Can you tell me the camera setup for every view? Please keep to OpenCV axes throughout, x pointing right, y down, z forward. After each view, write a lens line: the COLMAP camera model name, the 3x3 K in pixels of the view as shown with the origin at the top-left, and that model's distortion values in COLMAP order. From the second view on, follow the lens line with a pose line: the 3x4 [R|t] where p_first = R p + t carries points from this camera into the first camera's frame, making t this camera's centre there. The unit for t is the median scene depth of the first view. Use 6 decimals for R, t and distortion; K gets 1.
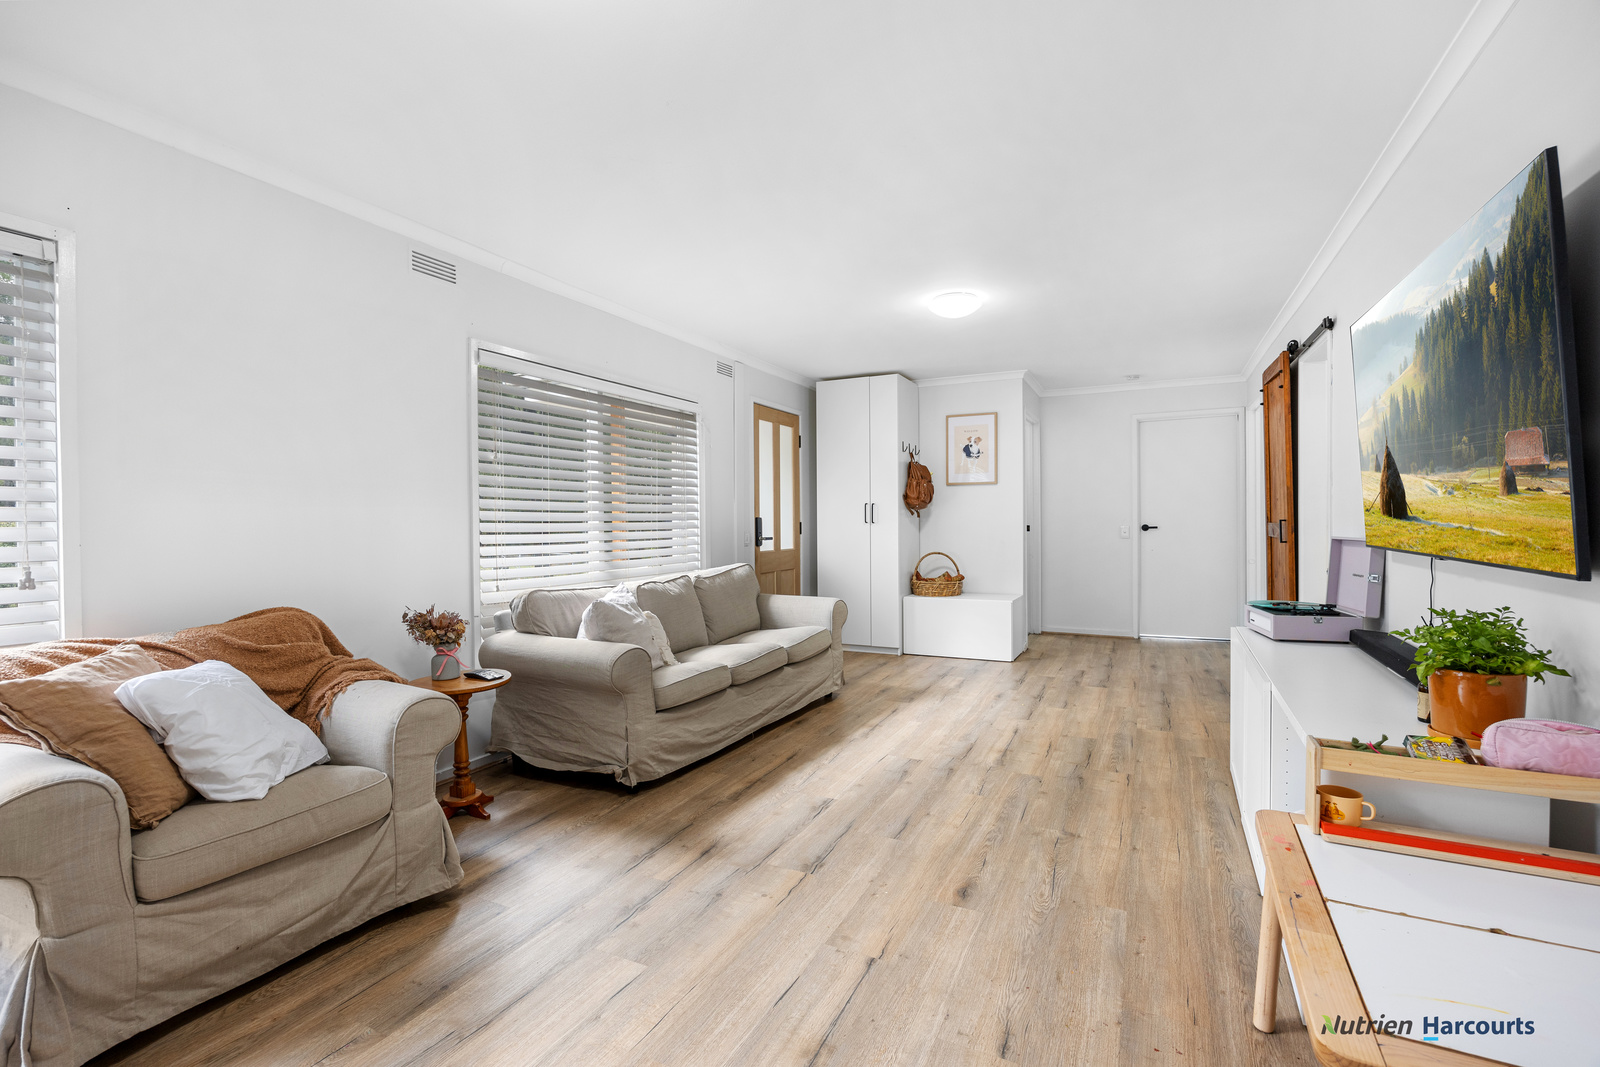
lens RADIAL K [[714.9, 0, 784.7], [0, 714.9, 529.6], [0, 0, 1]] dist [-0.012686, -0.003135]
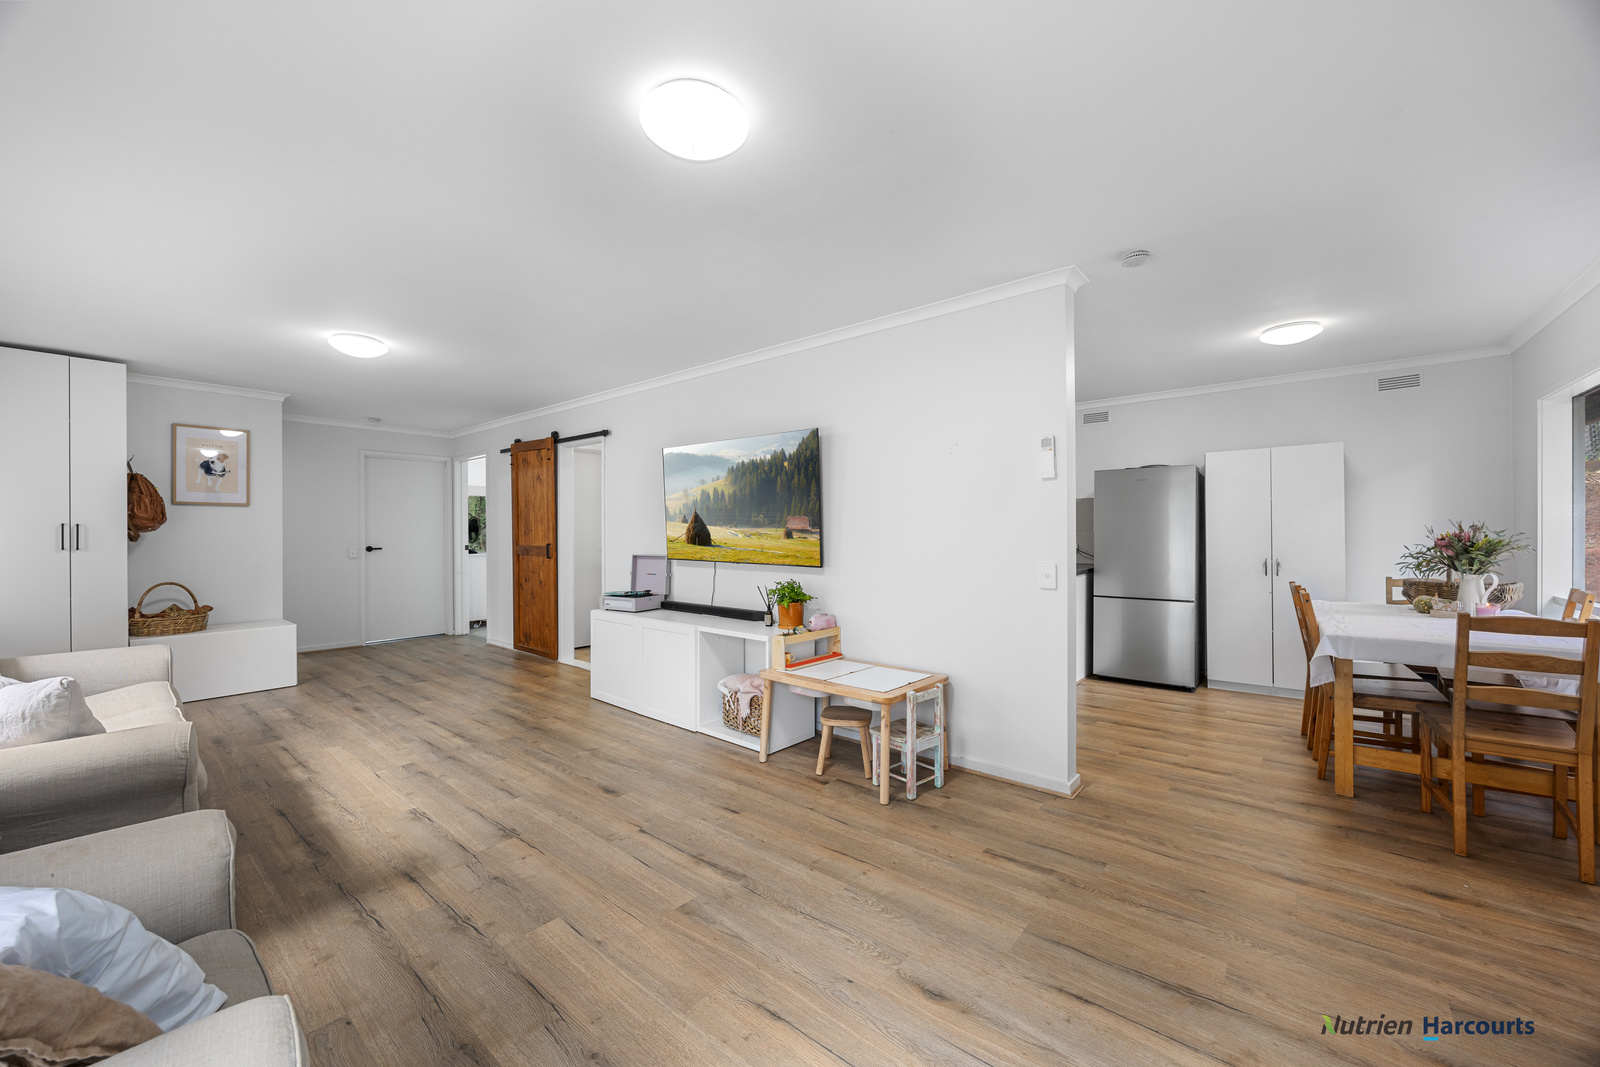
lens RADIAL K [[610.9, 0, 807.2], [0, 610.9, 538.7], [0, 0, 1]] dist [-0.005659, -0.000337]
pose [[0.221463, -0.001320, 0.975168, -0.757568], [0.010660, 0.999943, -0.001067, -0.026905], [-0.975110, 0.010631, 0.221465, 0.224880]]
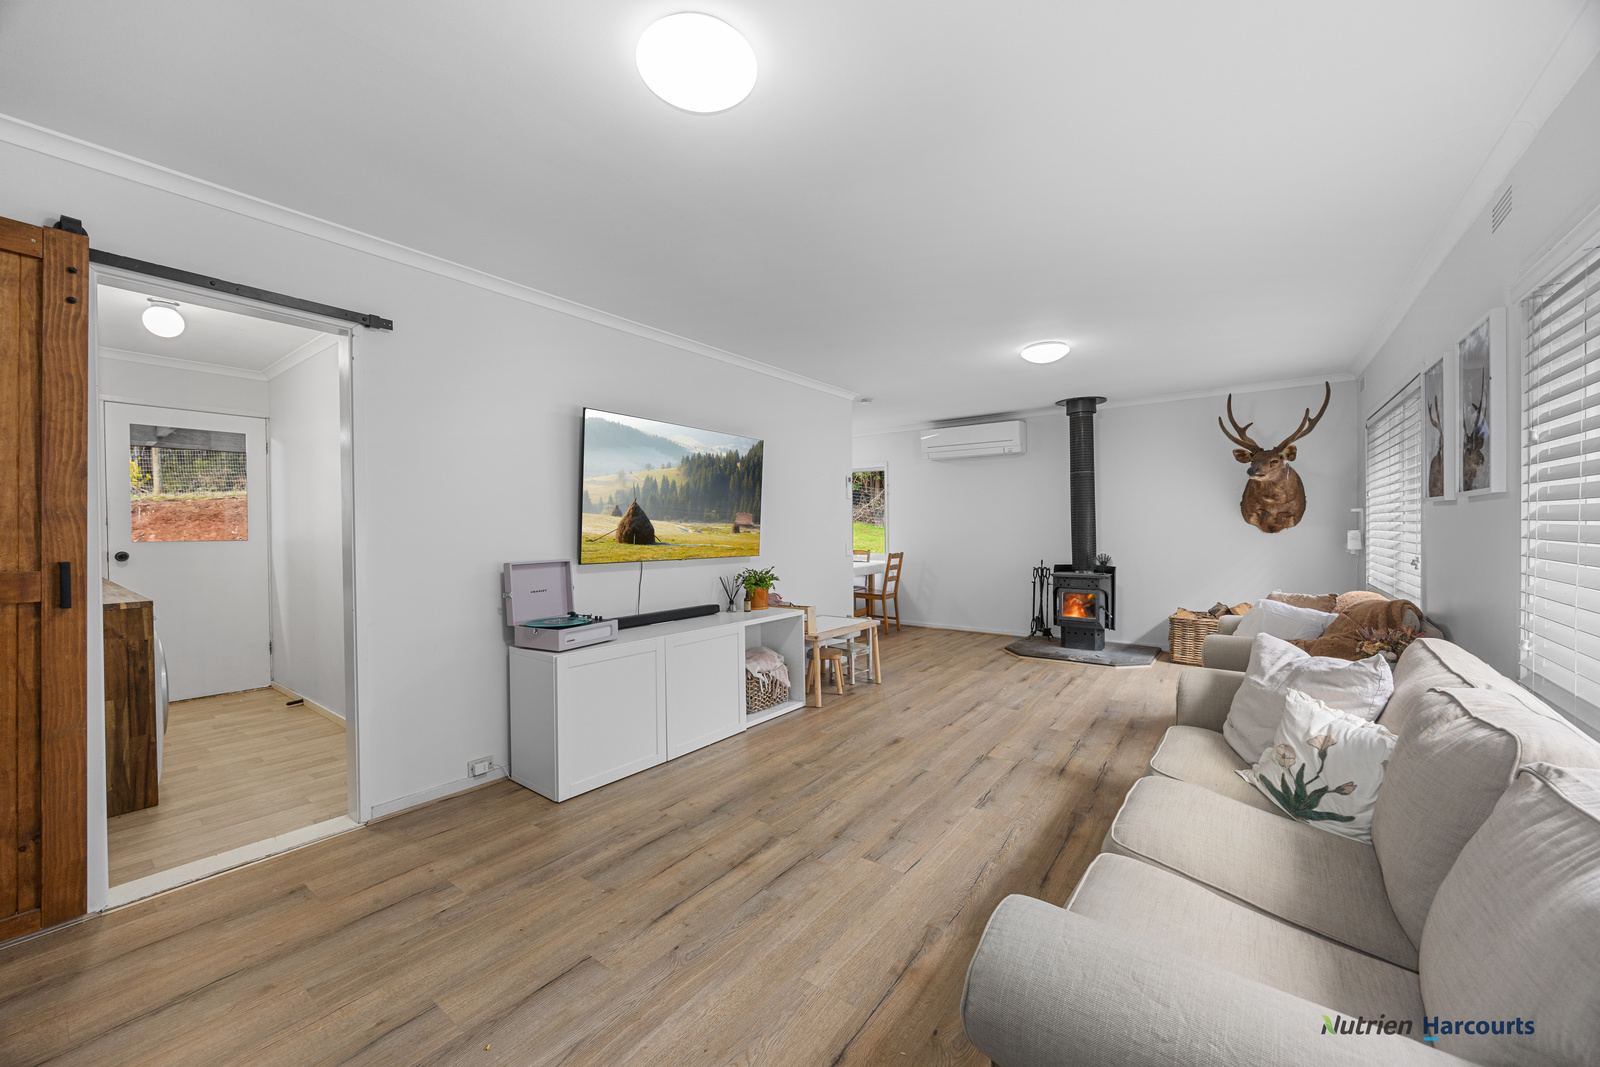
lens RADIAL K [[610.9, 0, 789.9], [0, 610.9, 551.4], [0, 0, 1]] dist [-0.005659, -0.000337]
pose [[-0.983393, 0.013313, 0.181001, 0.182378], [0.022078, 0.998674, 0.046498, -0.050957], [-0.180142, 0.049722, -0.982383, 2.067774]]
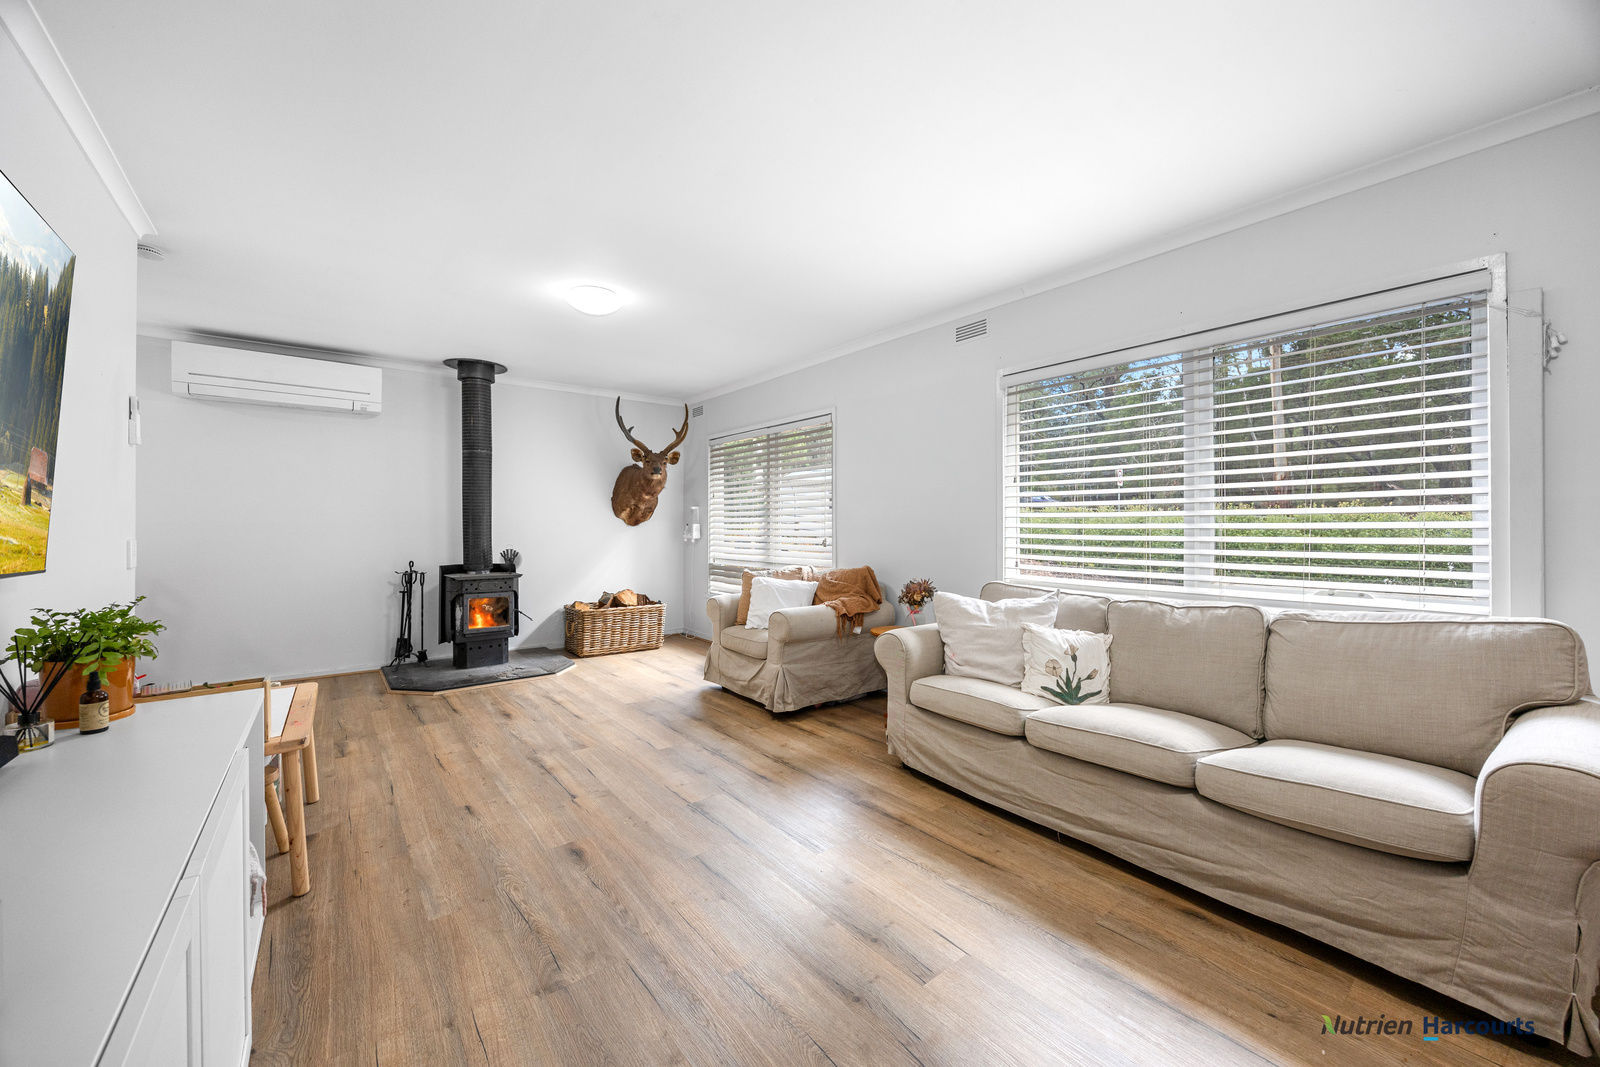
lens RADIAL K [[610.9, 0, 813.1], [0, 610.9, 527.1], [0, 0, 1]] dist [-0.005659, -0.000337]
pose [[-0.403935, 0.013162, -0.914693, 0.782603], [-0.003520, 0.999867, 0.015942, -0.019064], [0.914781, 0.009660, -0.403835, 1.383522]]
